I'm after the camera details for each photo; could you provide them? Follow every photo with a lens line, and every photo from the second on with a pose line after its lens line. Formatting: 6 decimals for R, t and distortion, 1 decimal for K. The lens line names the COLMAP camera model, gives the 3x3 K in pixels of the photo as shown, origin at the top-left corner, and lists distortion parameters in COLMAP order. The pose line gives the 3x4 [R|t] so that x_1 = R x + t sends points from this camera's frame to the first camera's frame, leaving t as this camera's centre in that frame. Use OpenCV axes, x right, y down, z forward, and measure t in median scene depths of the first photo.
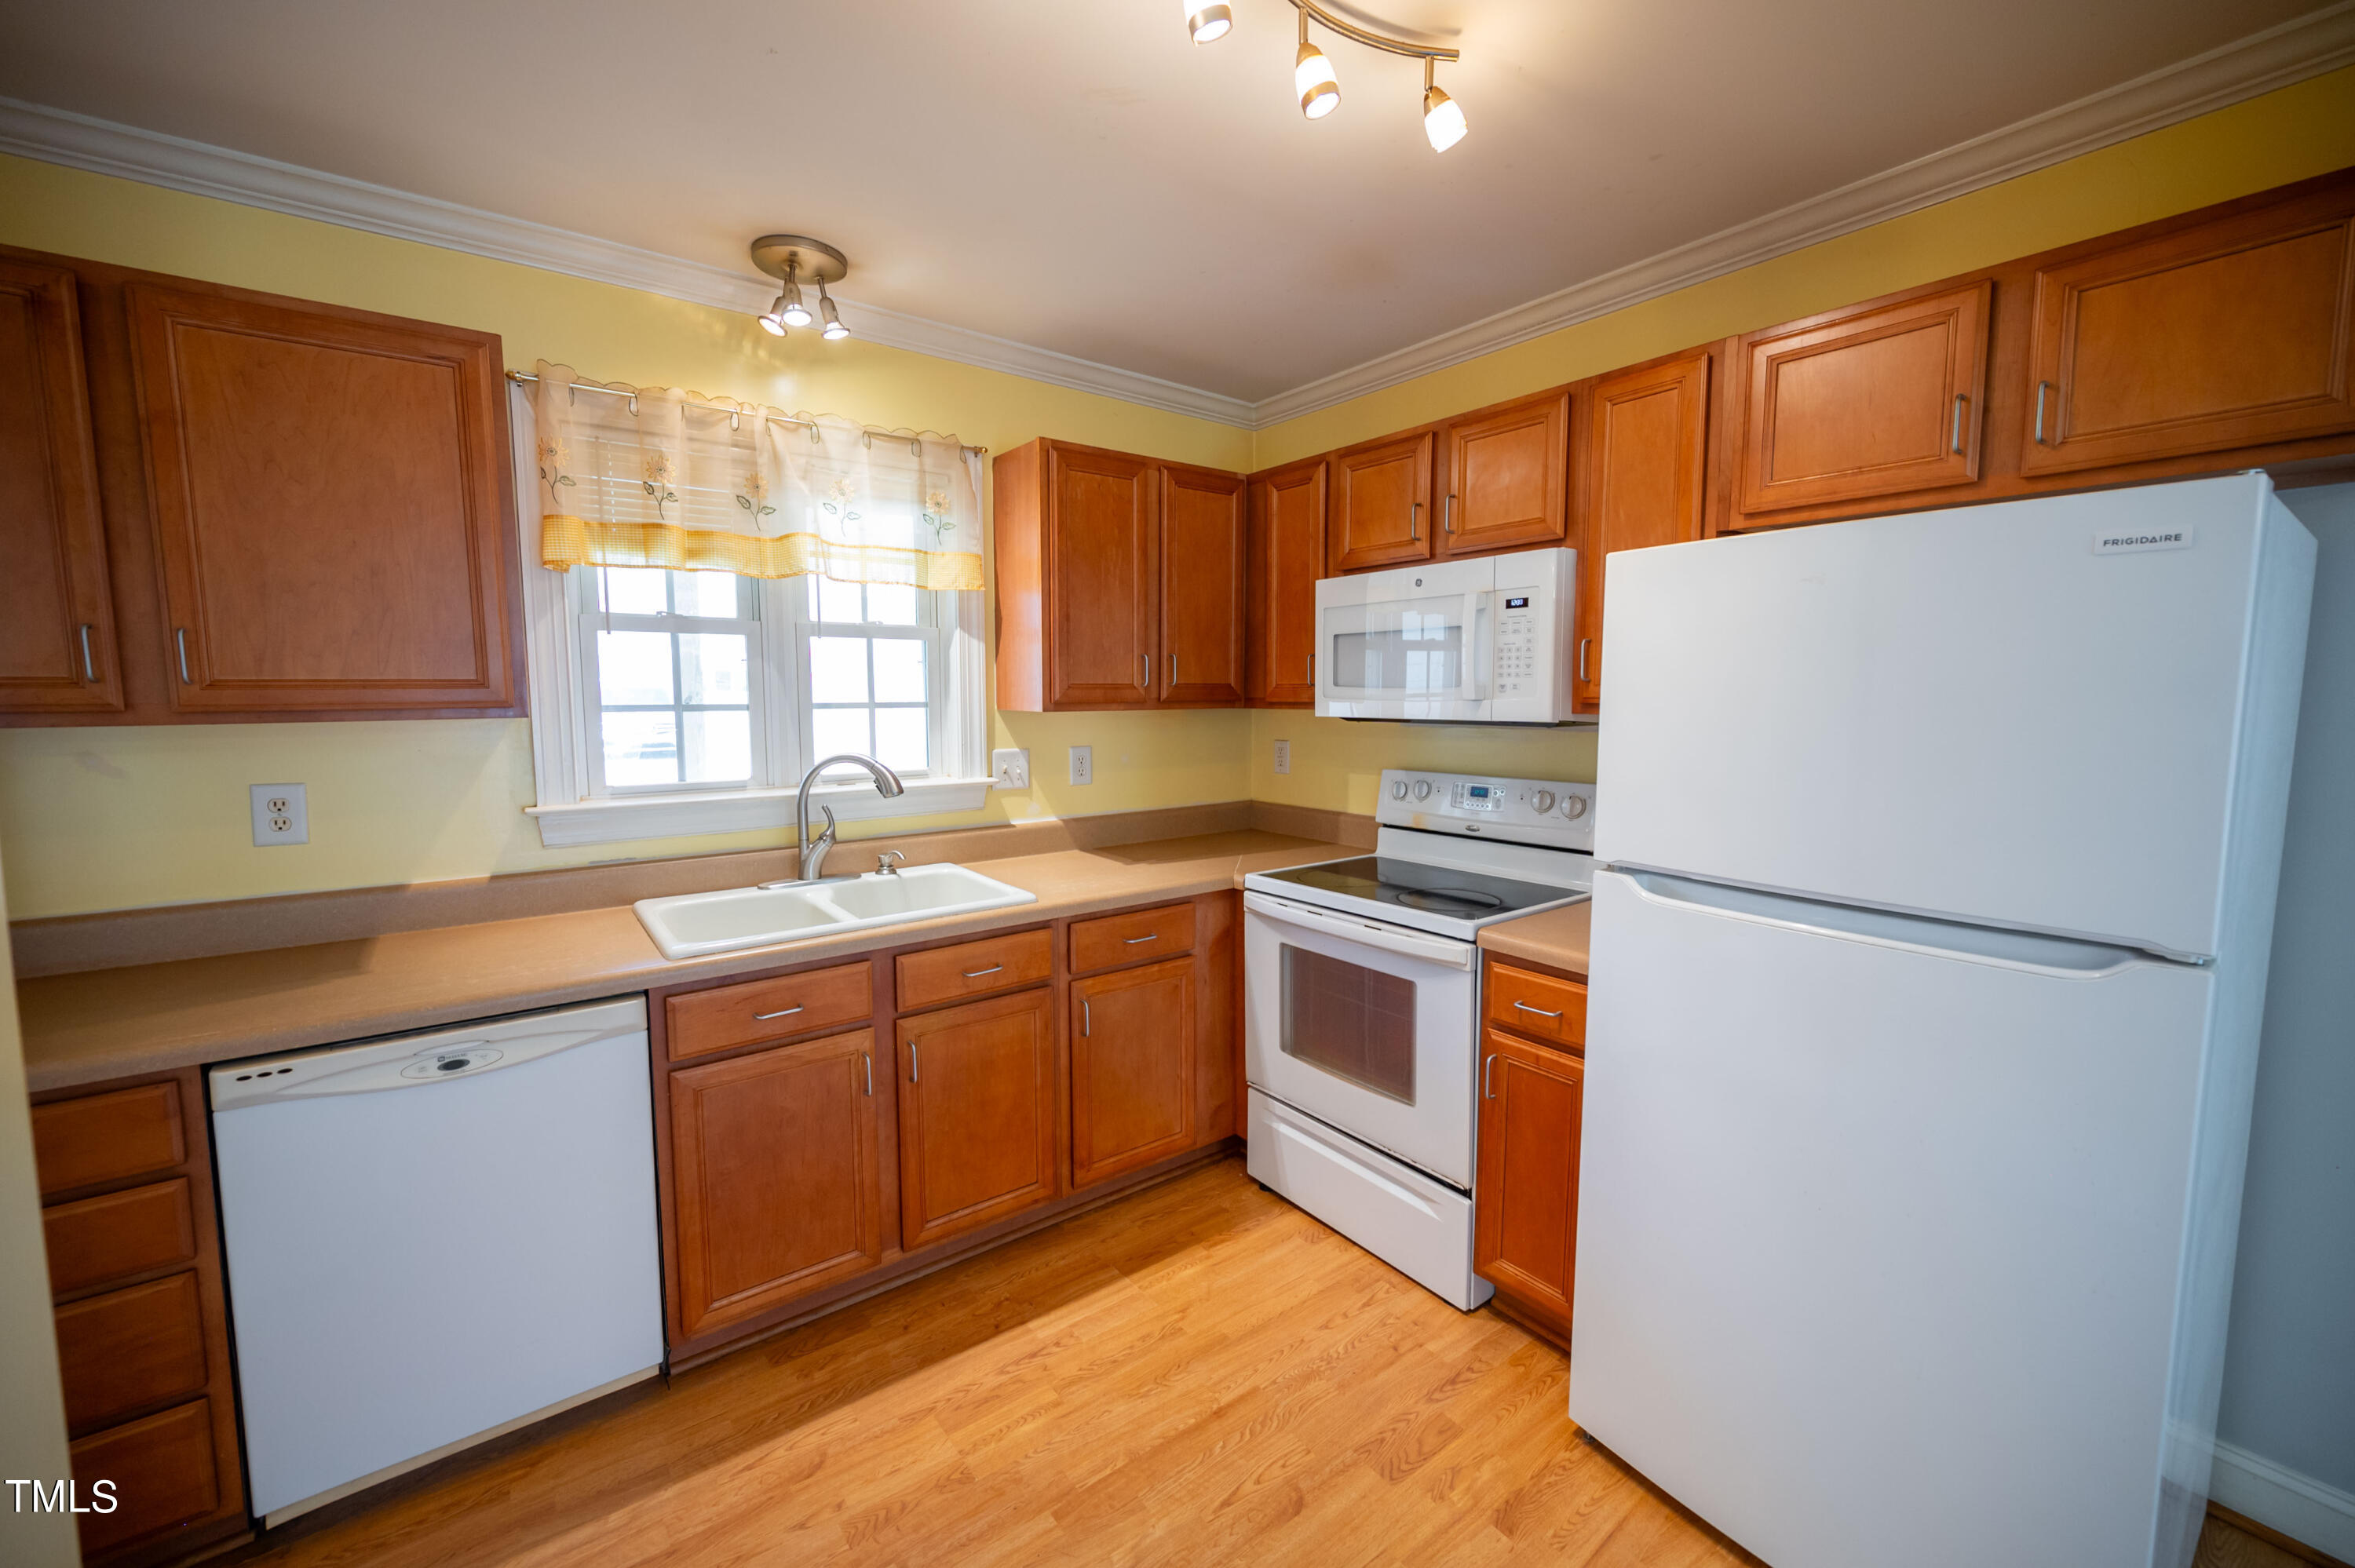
lens RADIAL K [[927.4, 0, 1179.3], [0, 927.4, 770.8], [0, 0, 1]] dist [-0.002486, 0.000070]
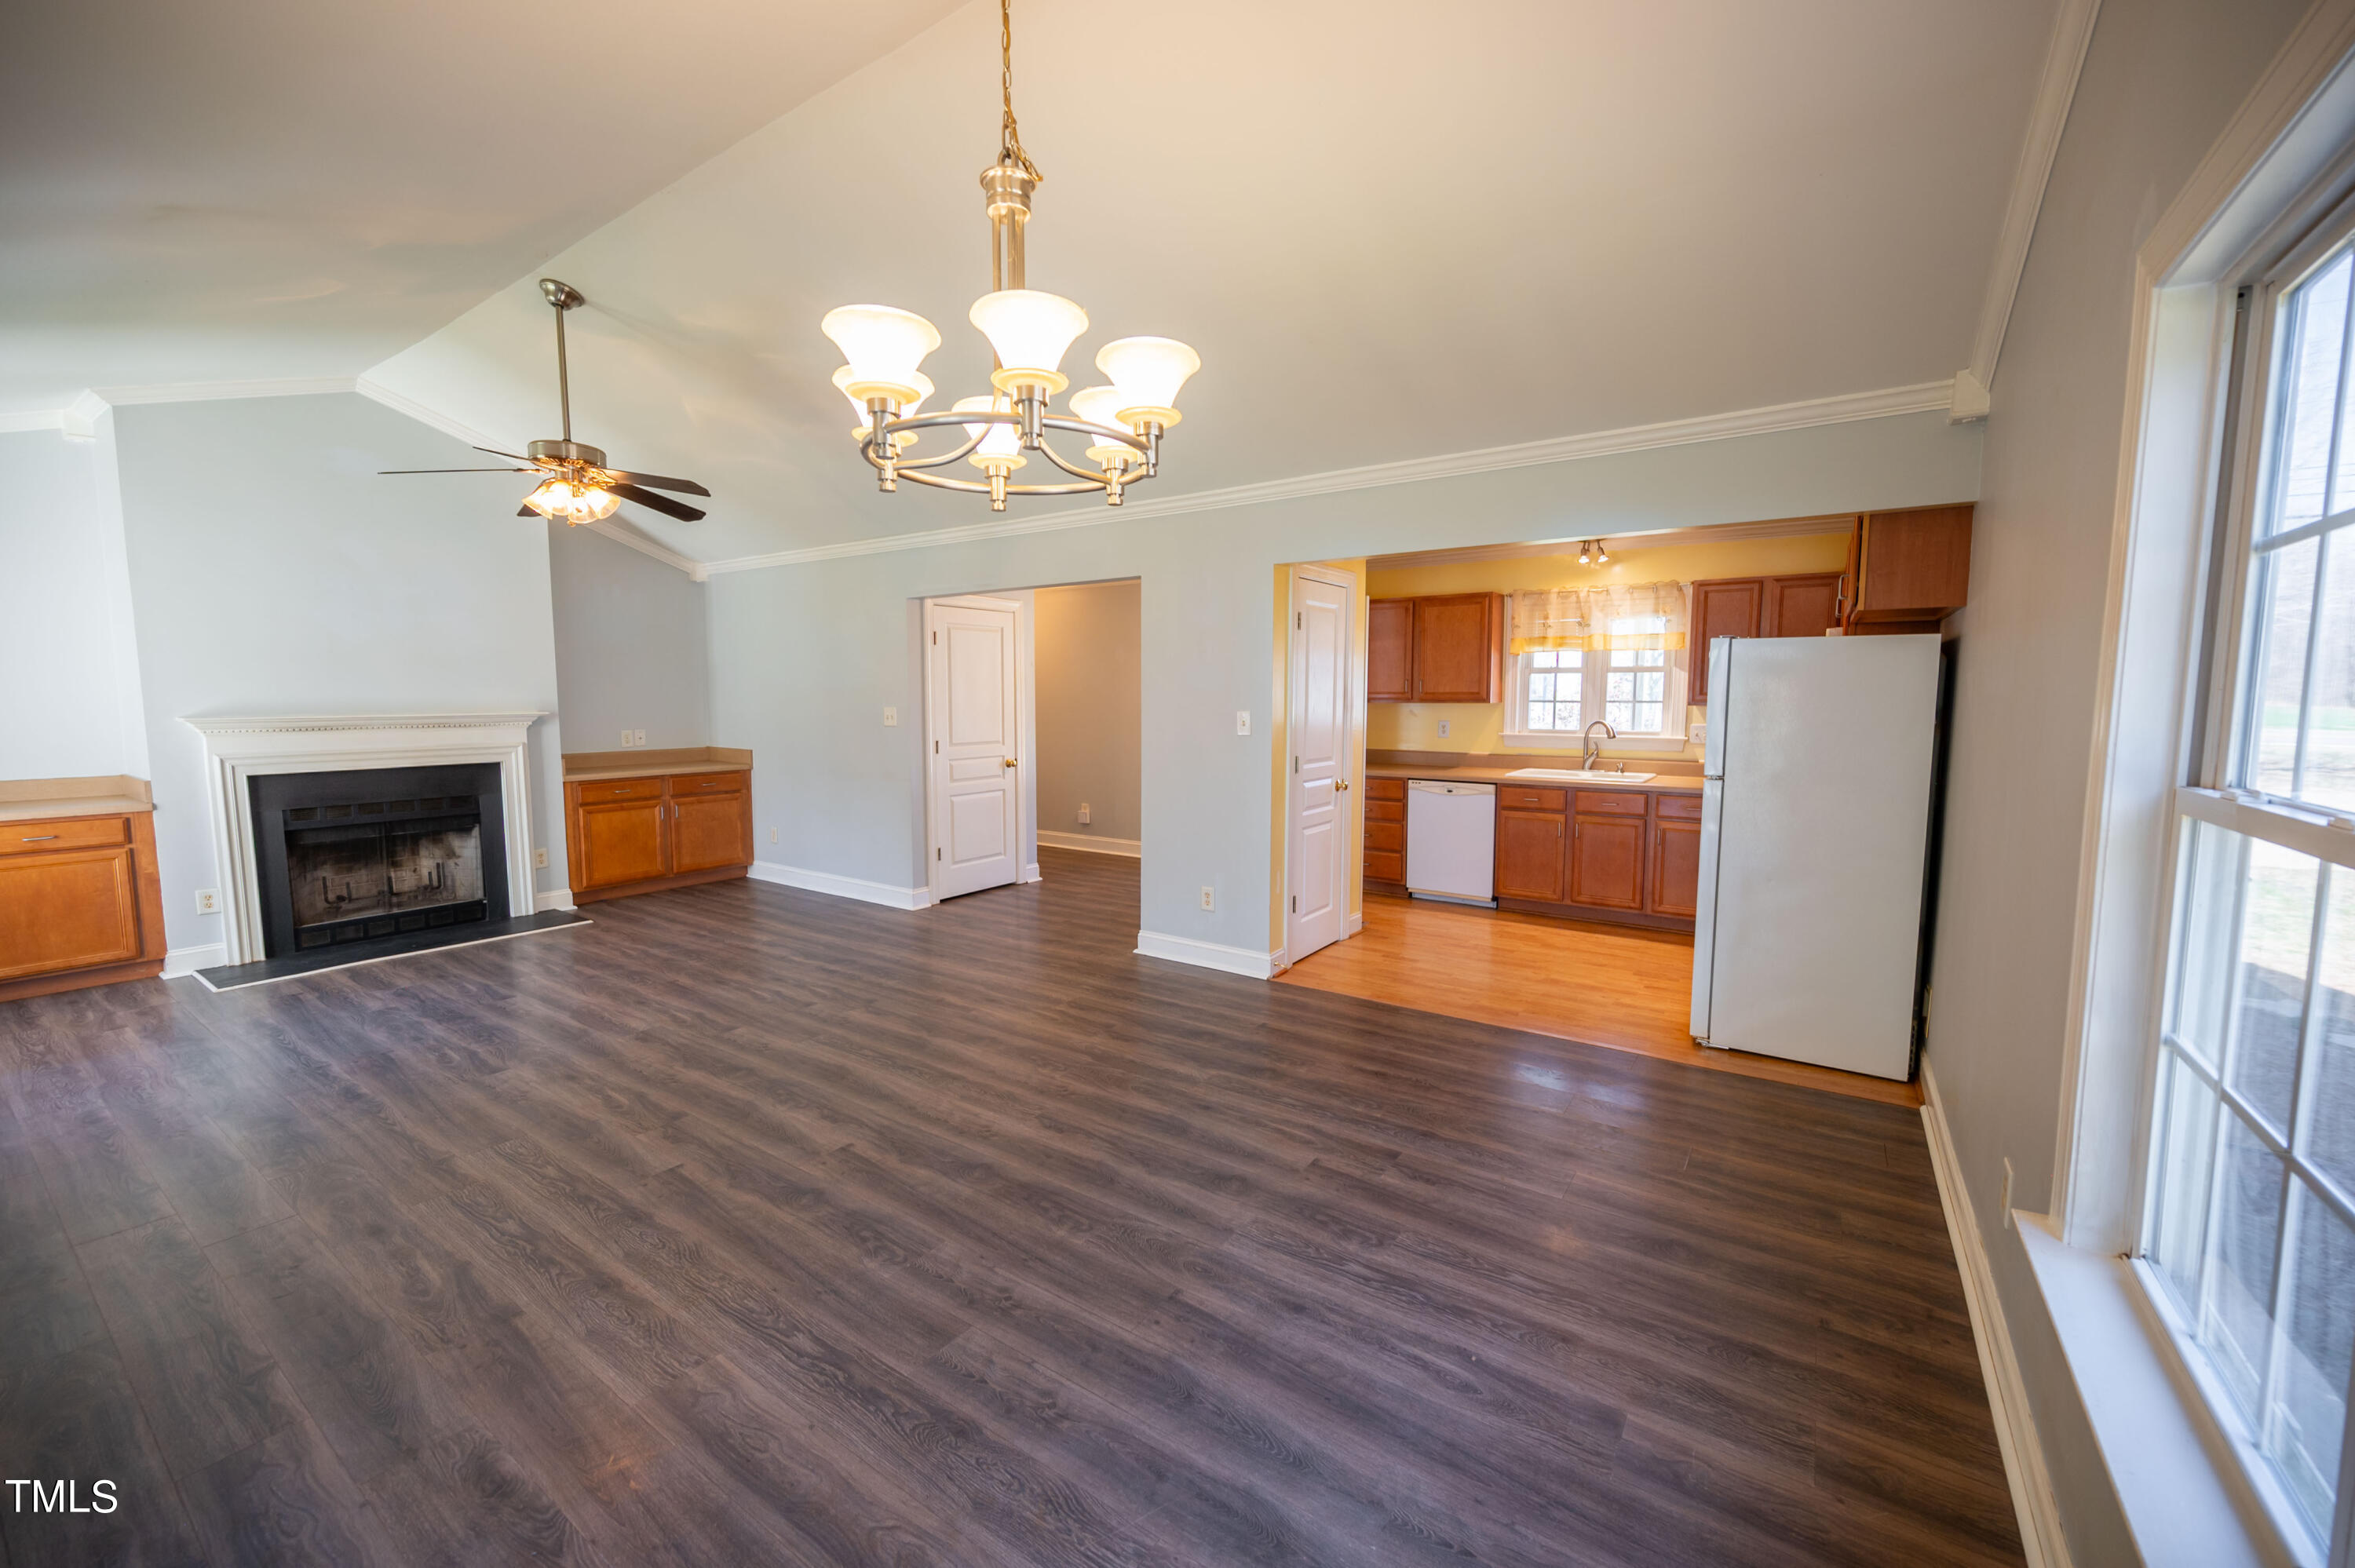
lens RADIAL K [[927.4, 0, 1167.8], [0, 927.4, 783.4], [0, 0, 1]] dist [-0.002486, 0.000070]
pose [[0.305719, 0.098022, -0.947063, 1.741005], [-0.080044, 0.993811, 0.077022, 0.052865], [0.948751, 0.052259, 0.311673, -0.922783]]
